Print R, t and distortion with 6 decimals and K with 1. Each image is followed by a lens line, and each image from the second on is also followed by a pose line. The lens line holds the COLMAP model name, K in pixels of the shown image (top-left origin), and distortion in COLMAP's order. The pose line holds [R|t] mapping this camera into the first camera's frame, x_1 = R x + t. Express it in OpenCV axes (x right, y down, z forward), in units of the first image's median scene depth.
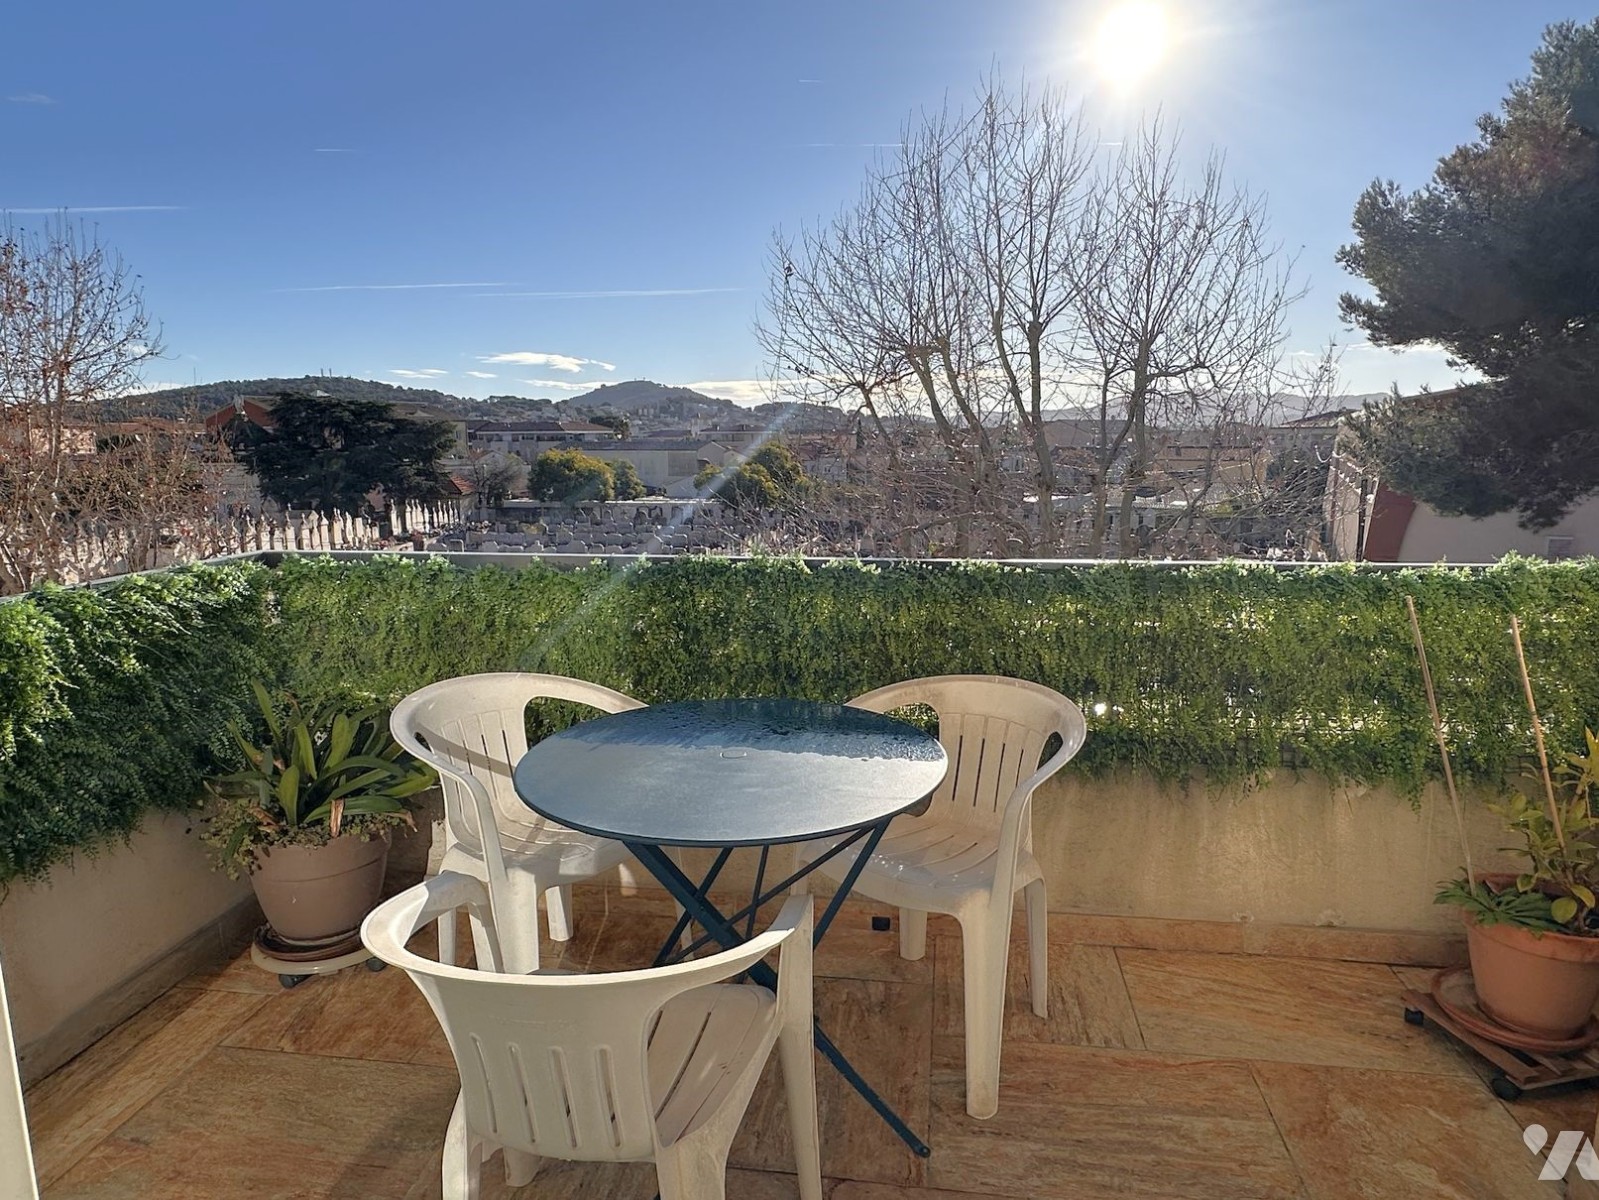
lens RADIAL K [[988.0, 0, 801.8], [0, 988.0, 606.3], [0, 0, 1]] dist [0.005045, 0.002390]
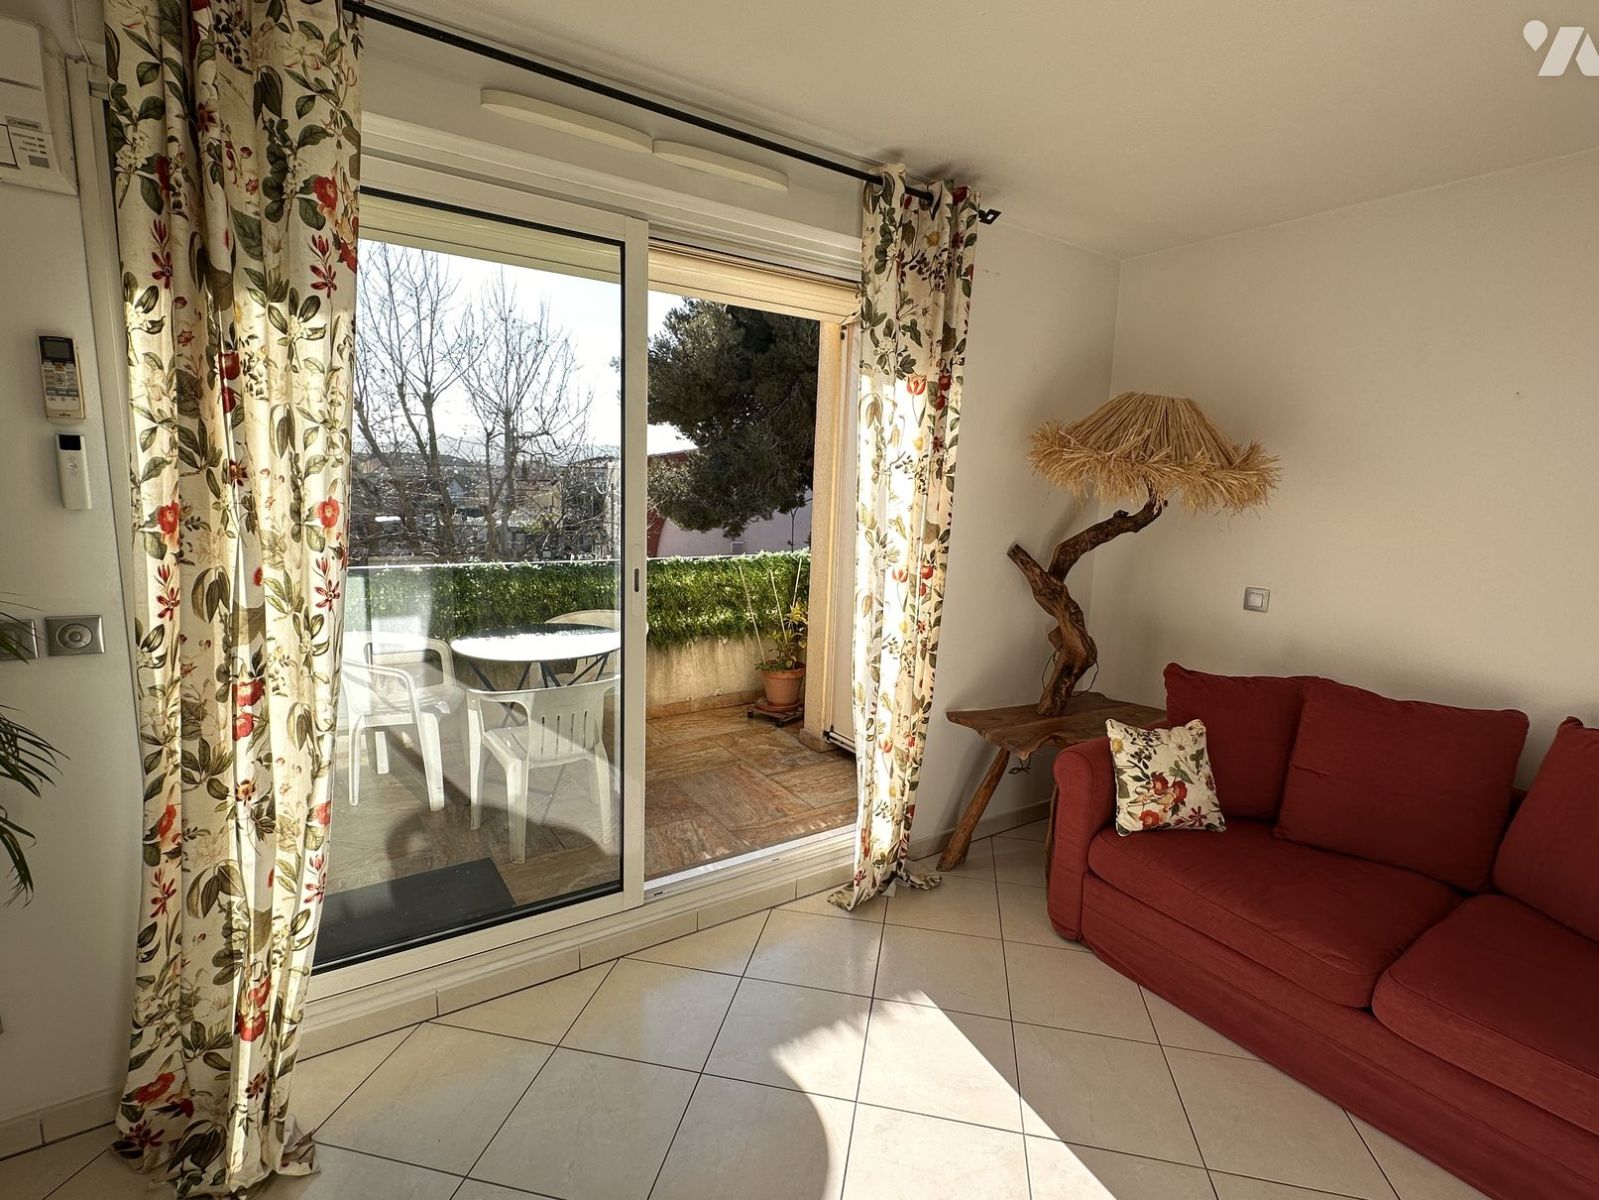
lens RADIAL K [[789.2, 0, 797.1], [0, 789.2, 610.5], [0, 0, 1]] dist [-0.000206, 0.000168]
pose [[0.739628, -0.082783, 0.667905, -0.134618], [0.076329, 0.996321, 0.038963, 0.006737], [-0.668673, 0.022163, 0.743226, -0.135840]]
